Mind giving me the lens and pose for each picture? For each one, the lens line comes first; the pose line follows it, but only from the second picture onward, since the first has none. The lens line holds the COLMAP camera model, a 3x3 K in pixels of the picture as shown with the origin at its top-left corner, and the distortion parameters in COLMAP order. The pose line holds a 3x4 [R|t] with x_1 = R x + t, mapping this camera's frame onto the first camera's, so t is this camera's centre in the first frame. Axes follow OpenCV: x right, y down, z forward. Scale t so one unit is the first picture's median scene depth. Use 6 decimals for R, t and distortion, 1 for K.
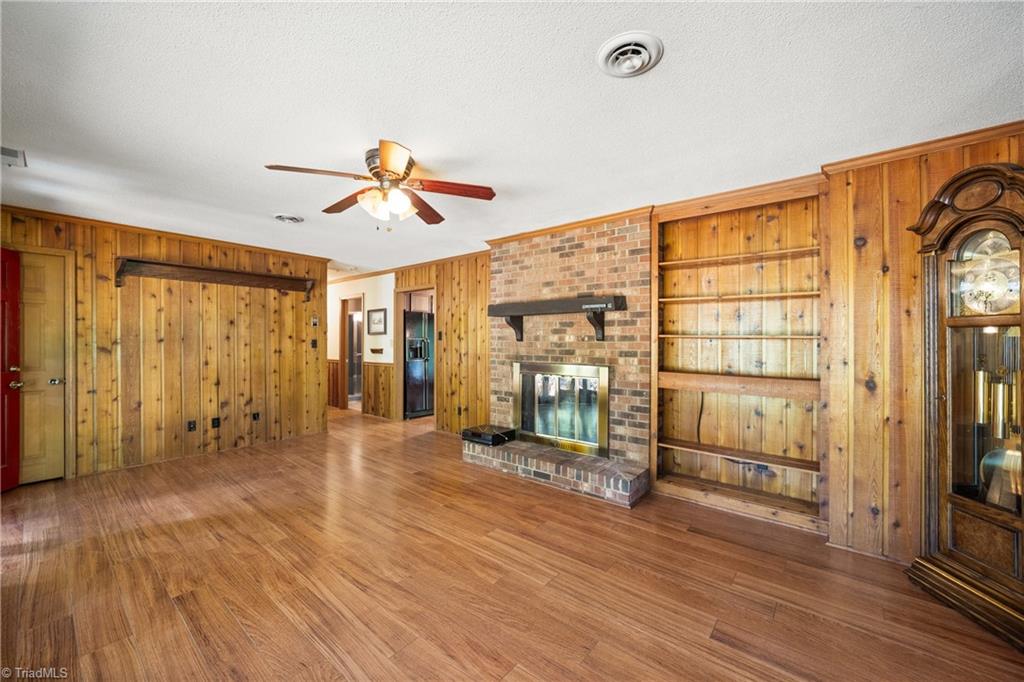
lens RADIAL K [[395.9, 0, 530.9], [0, 395.9, 340.6], [0, 0, 1]] dist [-0.013918, 0.001678]
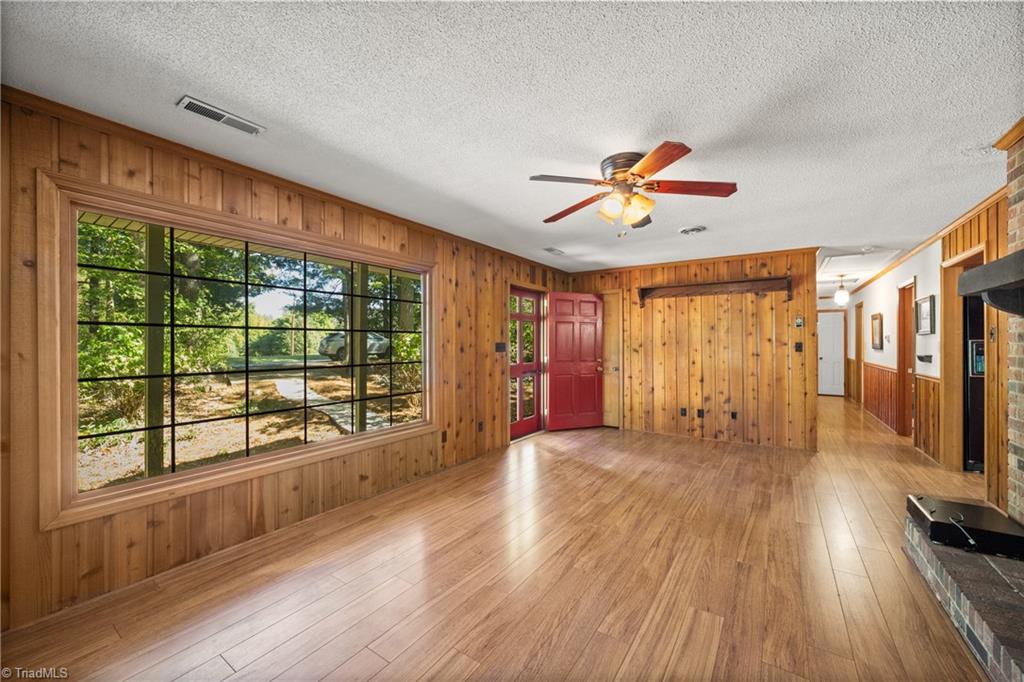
lens RADIAL K [[395.9, 0, 515.2], [0, 395.9, 342.8], [0, 0, 1]] dist [-0.013918, 0.001678]
pose [[0.067006, -0.005825, -0.997736, 0.342809], [0.001932, 0.999982, -0.005708, 0.002016], [0.997751, -0.001545, 0.067016, 0.357823]]
